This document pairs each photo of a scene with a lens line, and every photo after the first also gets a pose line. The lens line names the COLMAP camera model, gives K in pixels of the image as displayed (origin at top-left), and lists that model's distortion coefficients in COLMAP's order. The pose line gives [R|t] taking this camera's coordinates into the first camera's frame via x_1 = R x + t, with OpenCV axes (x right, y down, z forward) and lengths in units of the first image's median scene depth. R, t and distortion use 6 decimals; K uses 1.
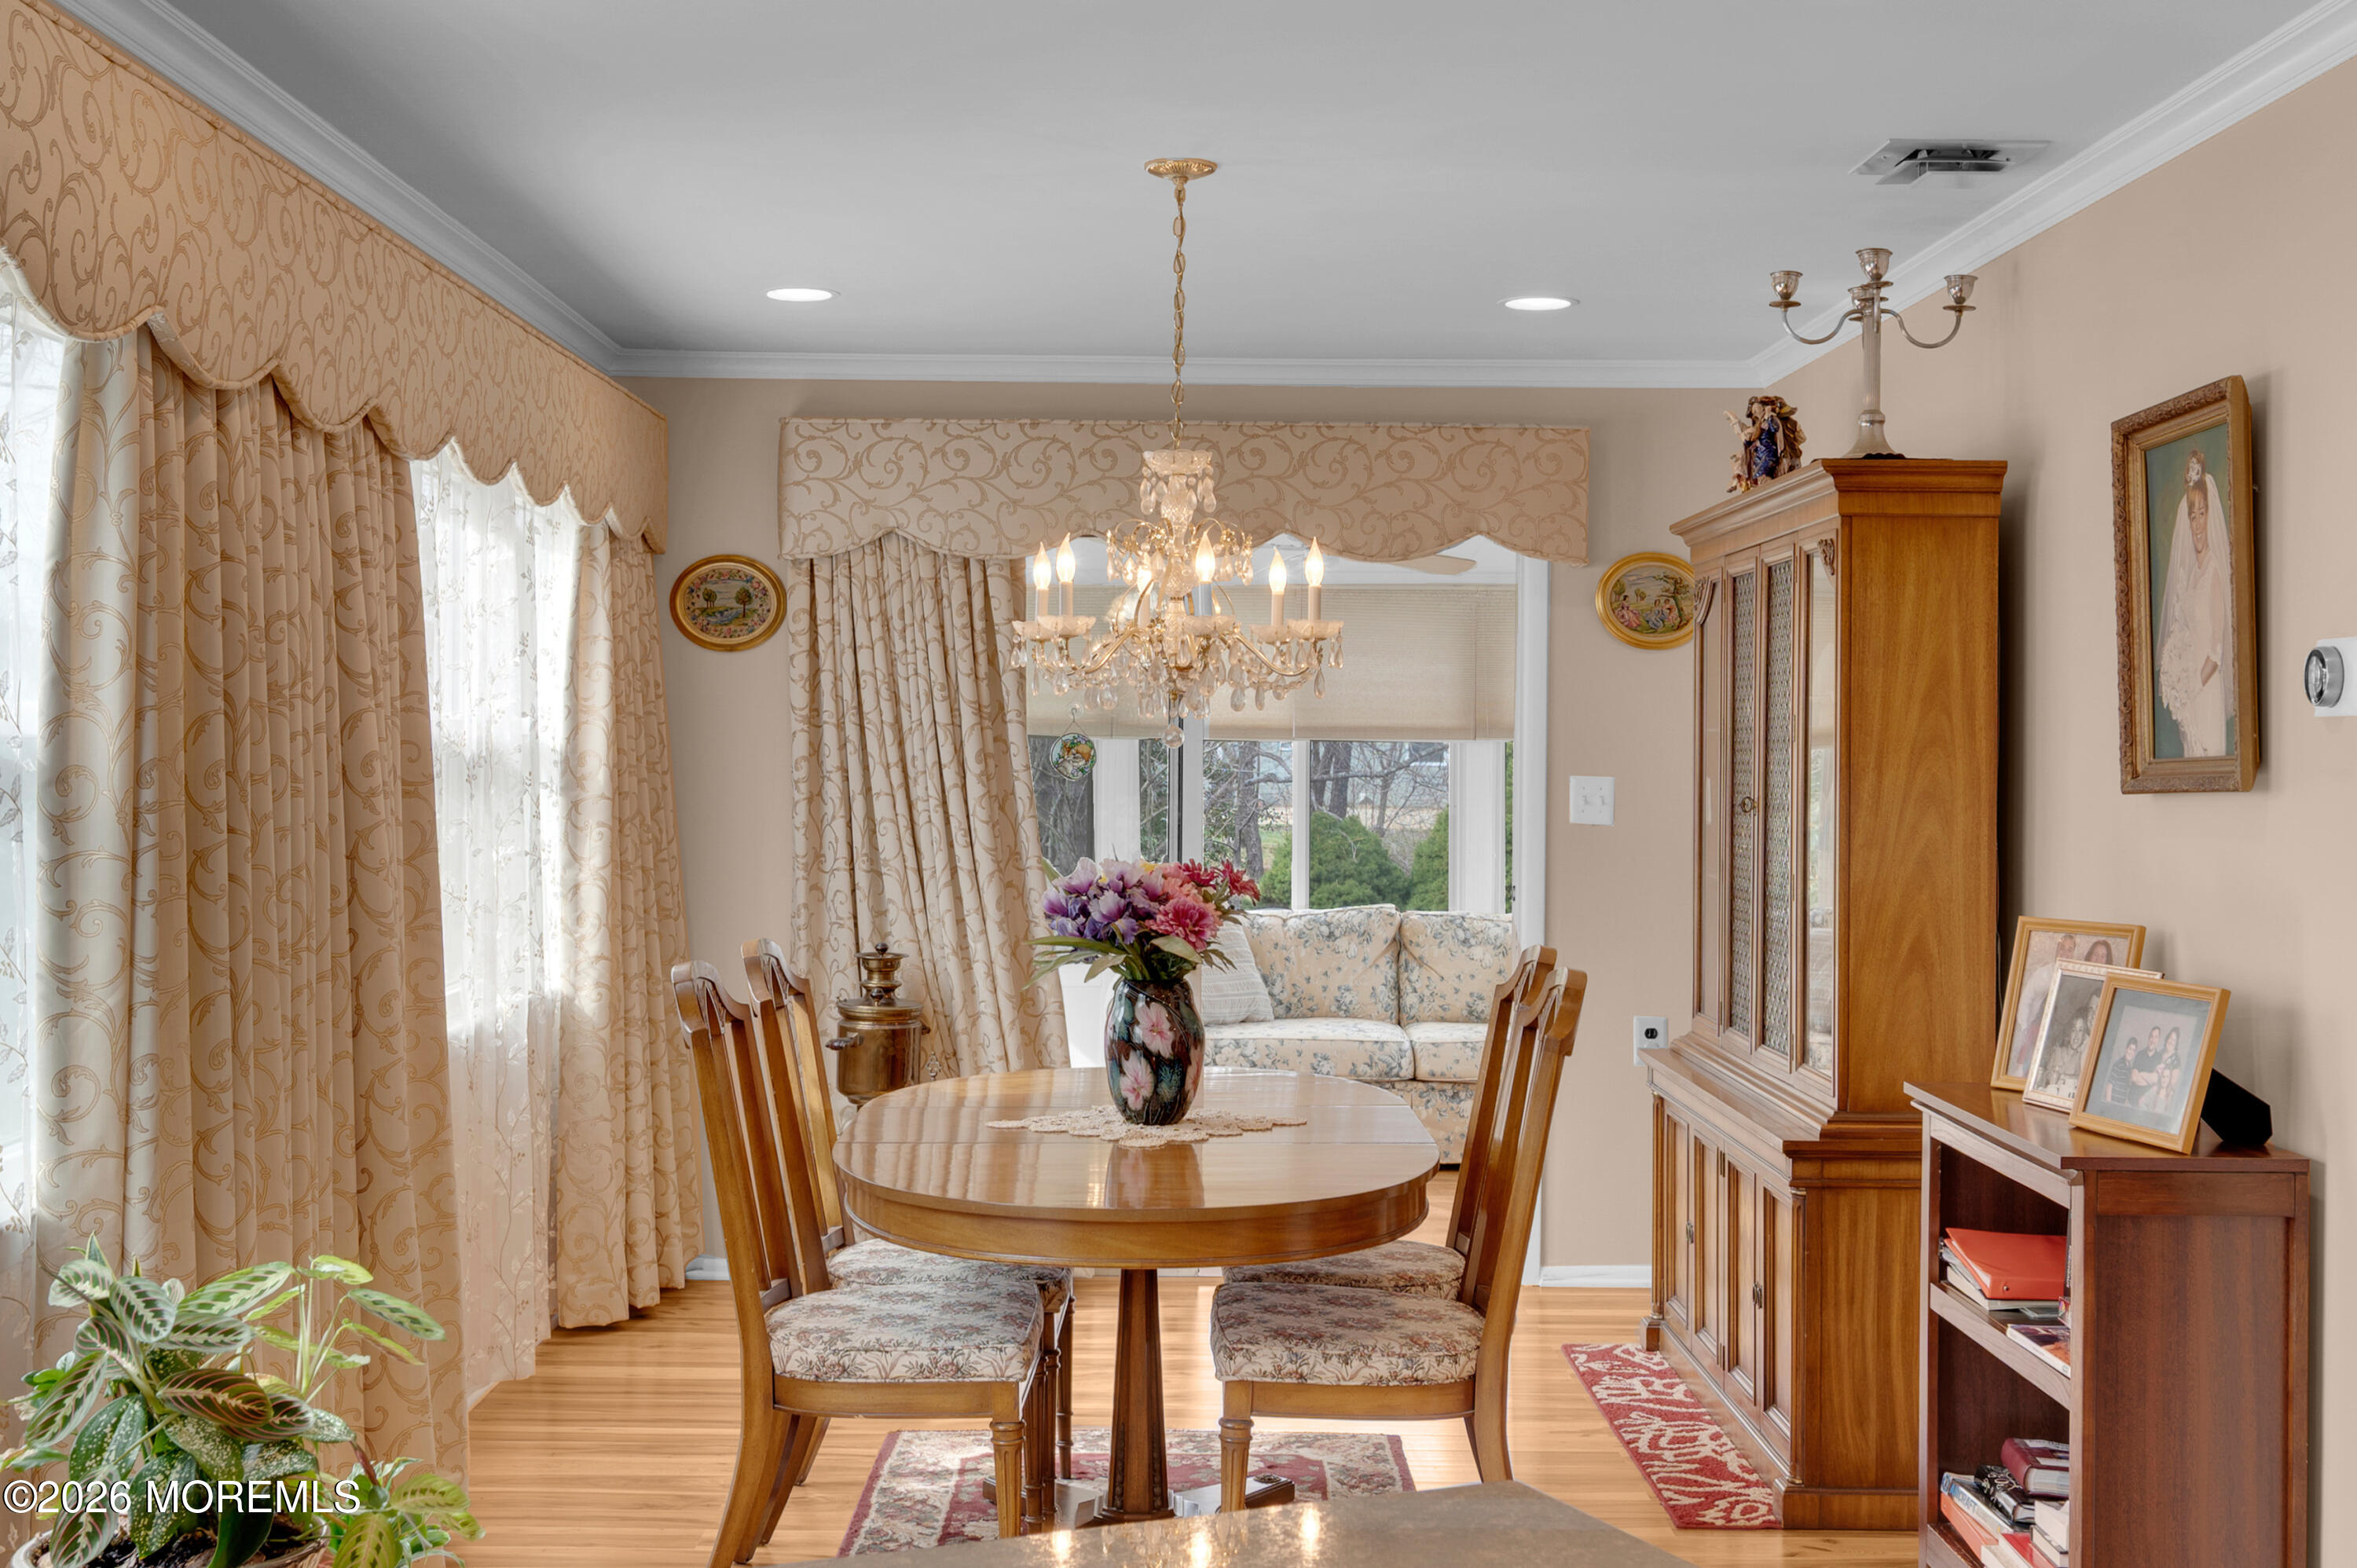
lens RADIAL K [[2787.6, 0, 1139.8], [0, 2787.6, 694.9], [0, 0, 1]] dist [-0.014936, 0.000000]
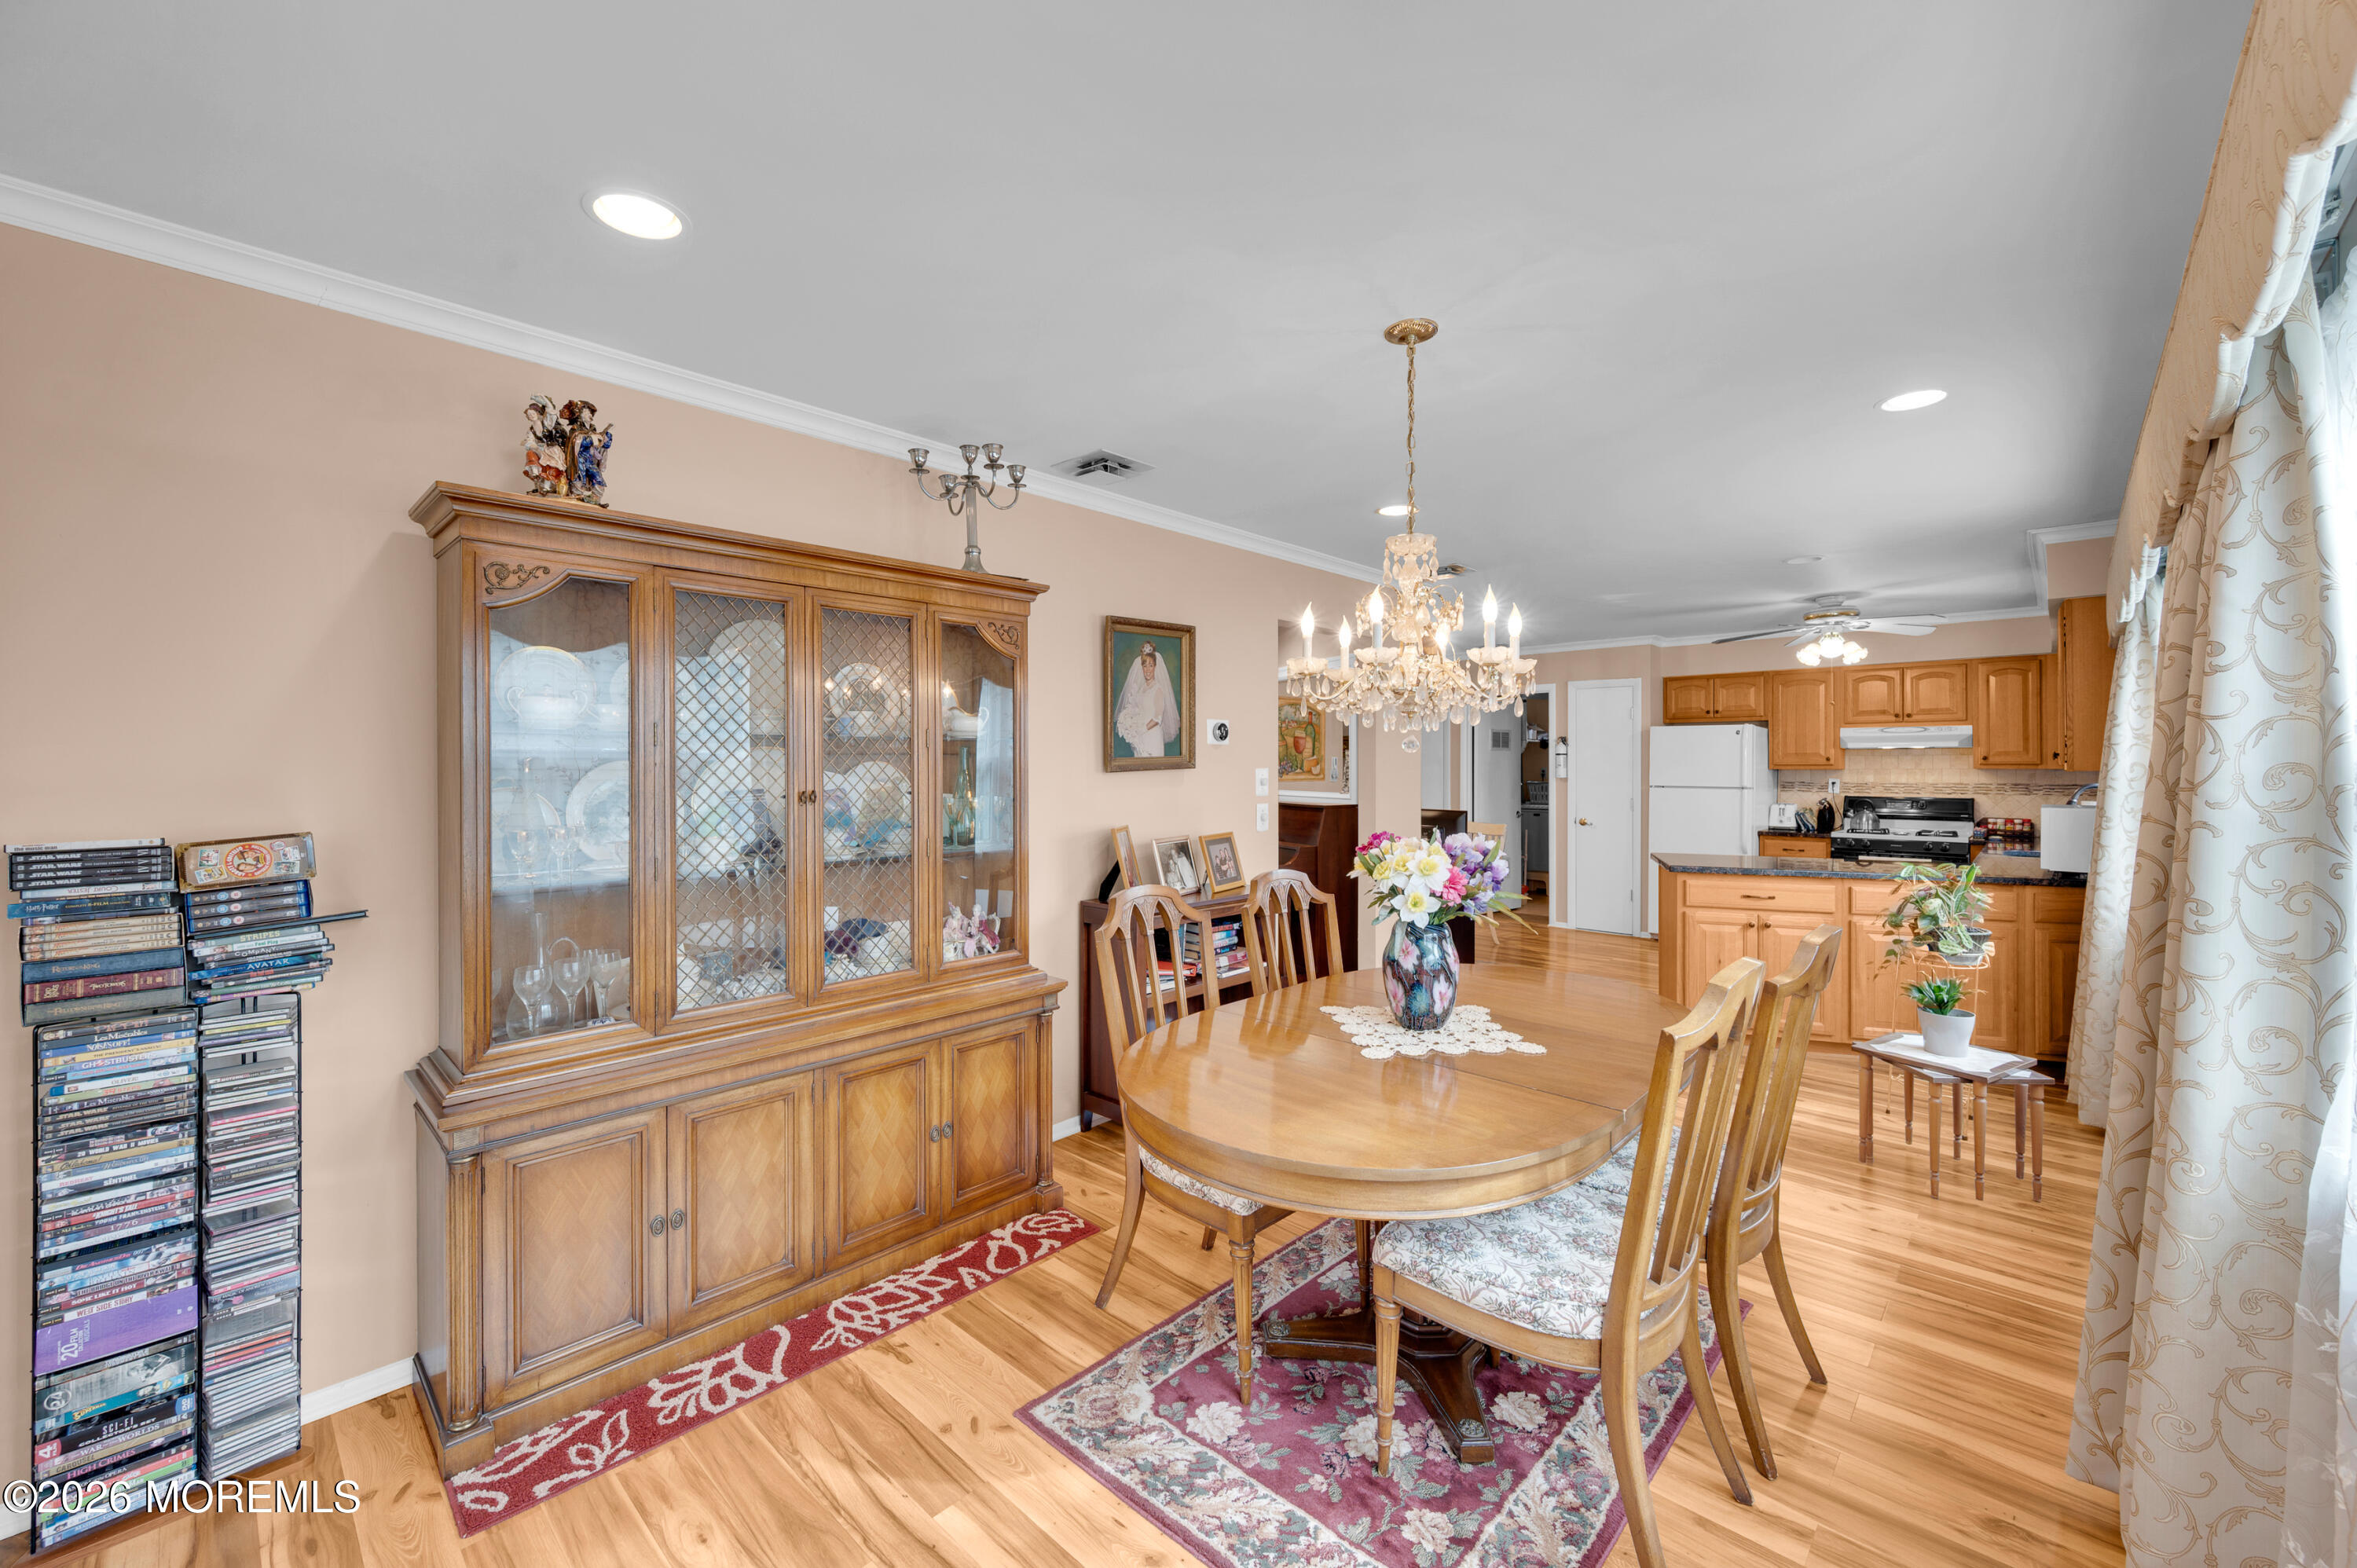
lens RADIAL K [[928.6, 0, 1193.4], [0, 928.6, 768.6], [0, 0, 1]] dist [0.001175, -0.000291]
pose [[-0.736740, -0.011958, 0.676070, -0.160447], [-0.015861, 0.999874, 0.000402, 0.020682], [-0.675990, -0.010427, -0.736837, 1.029286]]
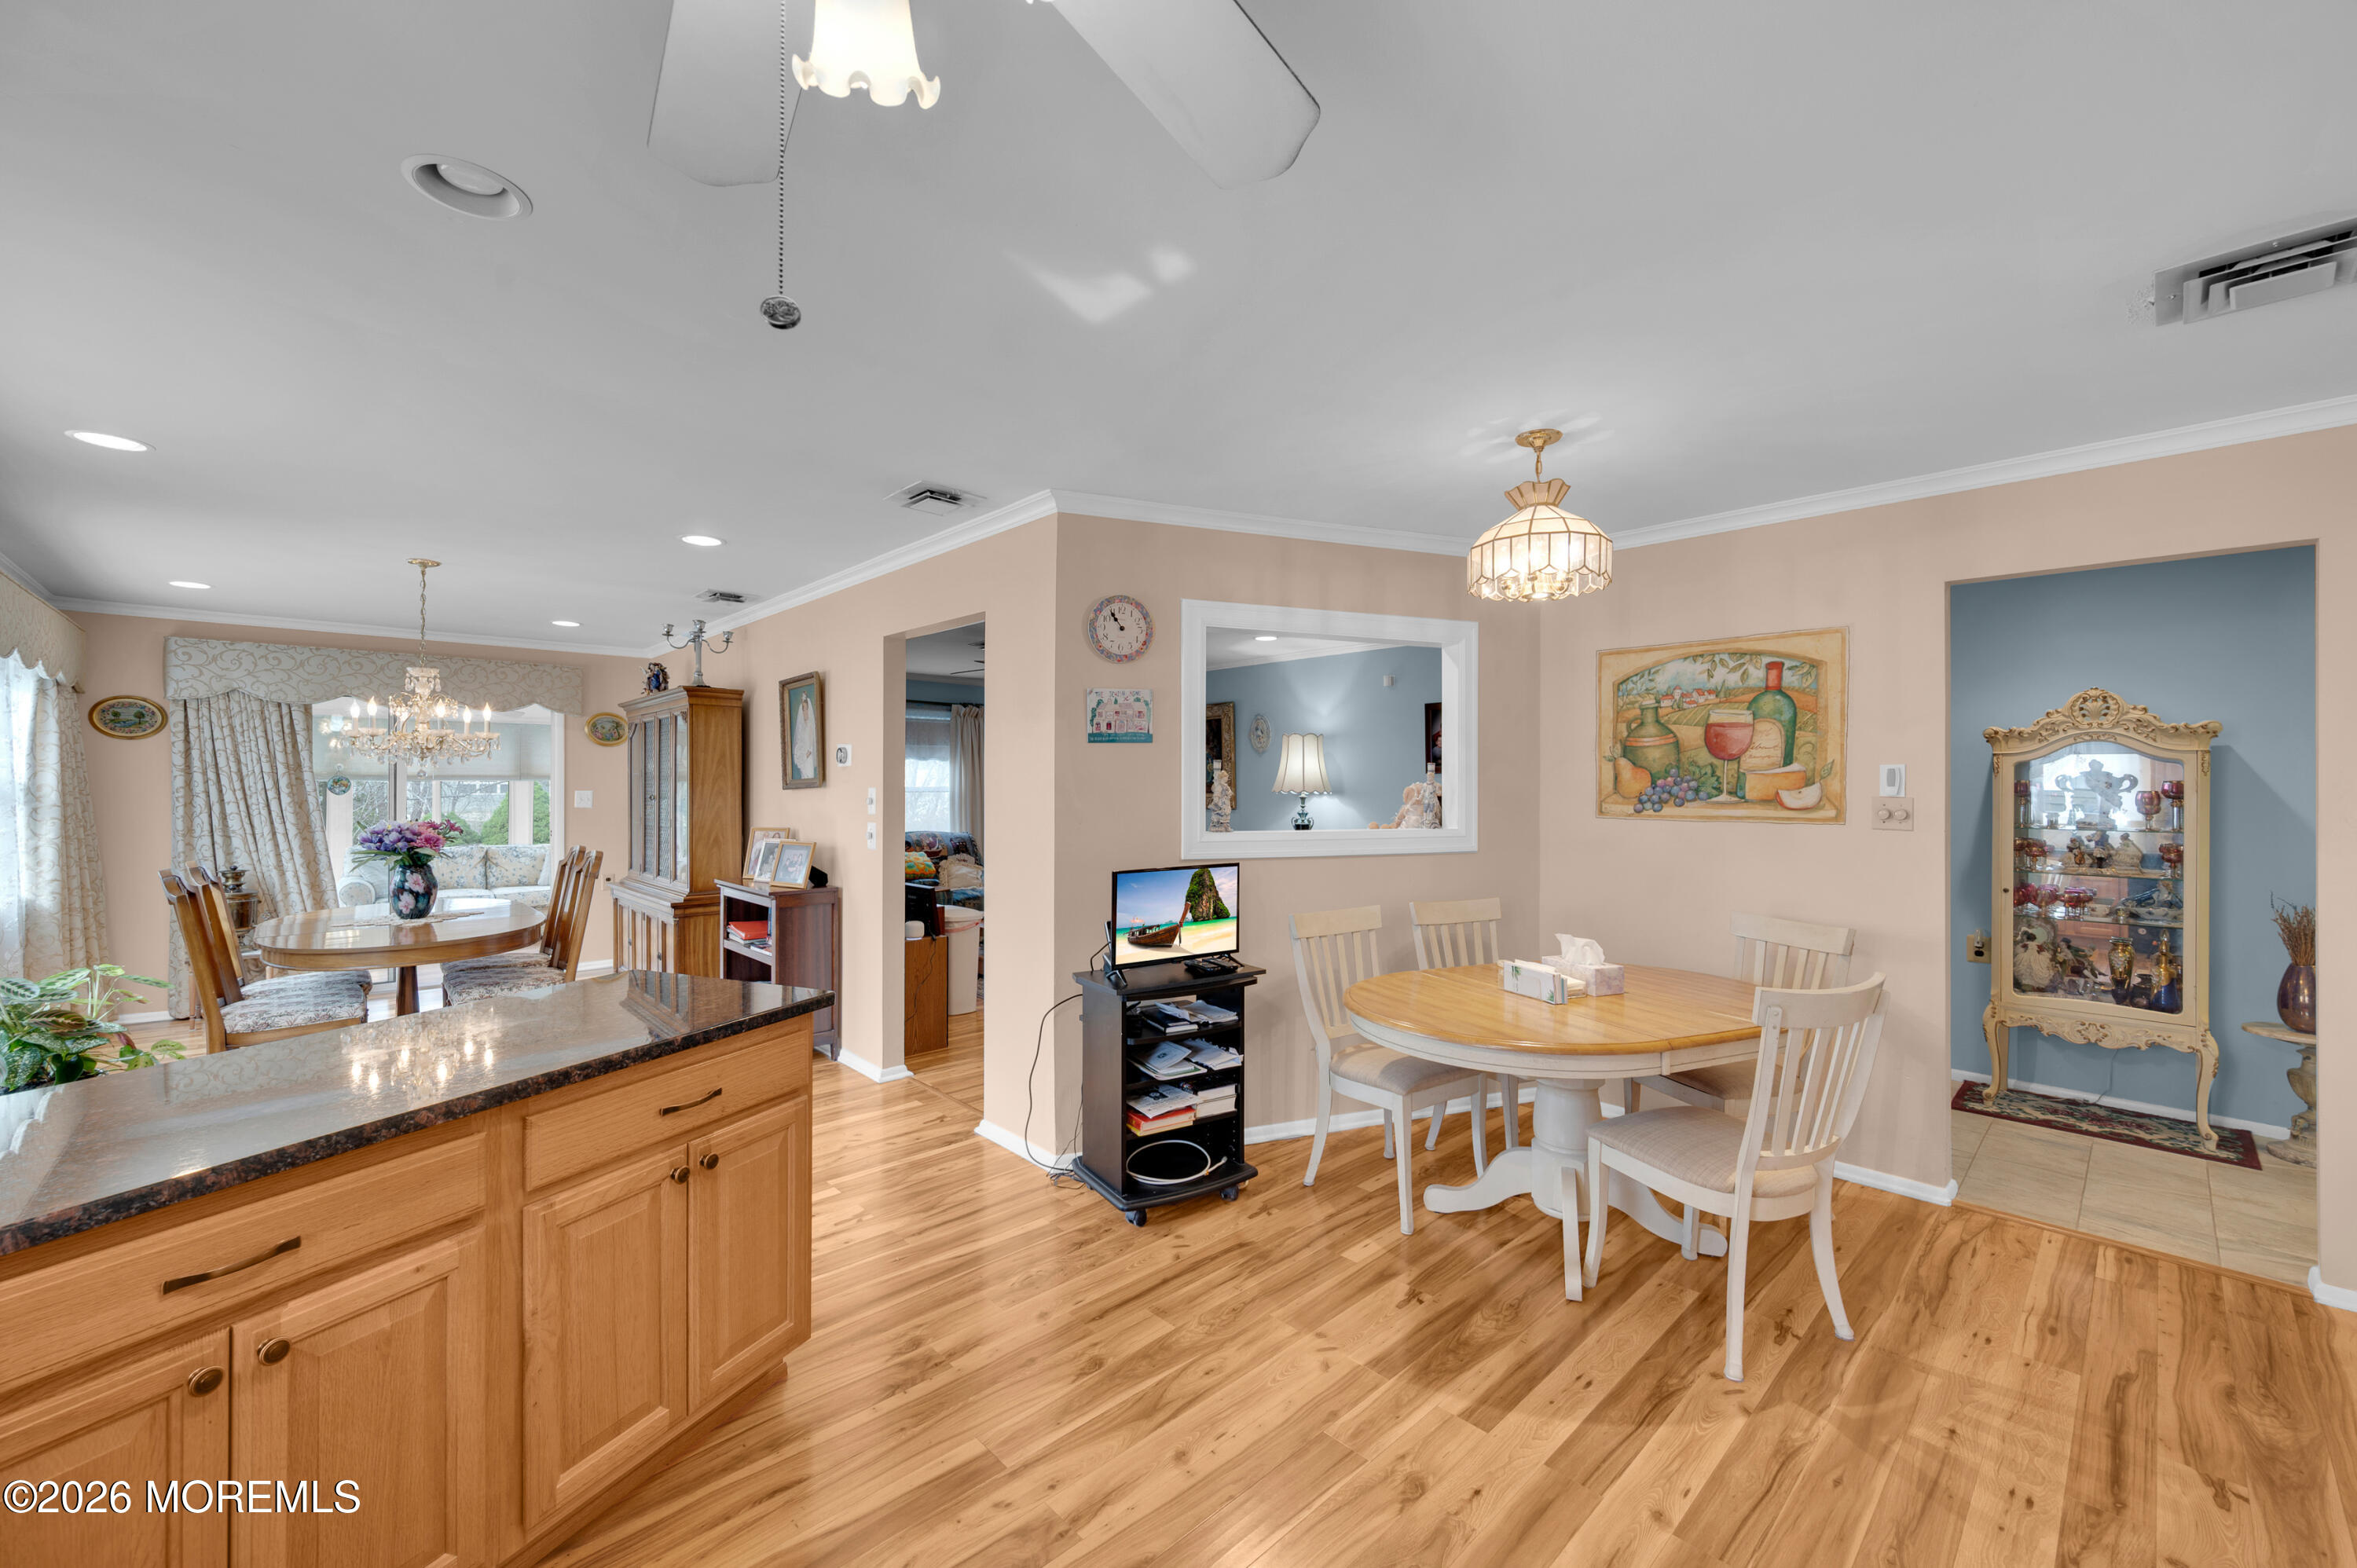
lens RADIAL K [[928.6, 0, 1179.2], [0, 928.6, 787.1], [0, 0, 1]] dist [0.001175, -0.000291]
pose [[0.723586, -0.011813, 0.690133, -0.057491], [-0.002674, 0.999798, 0.019917, 0.005524], [-0.690229, -0.016257, 0.723408, -0.114145]]
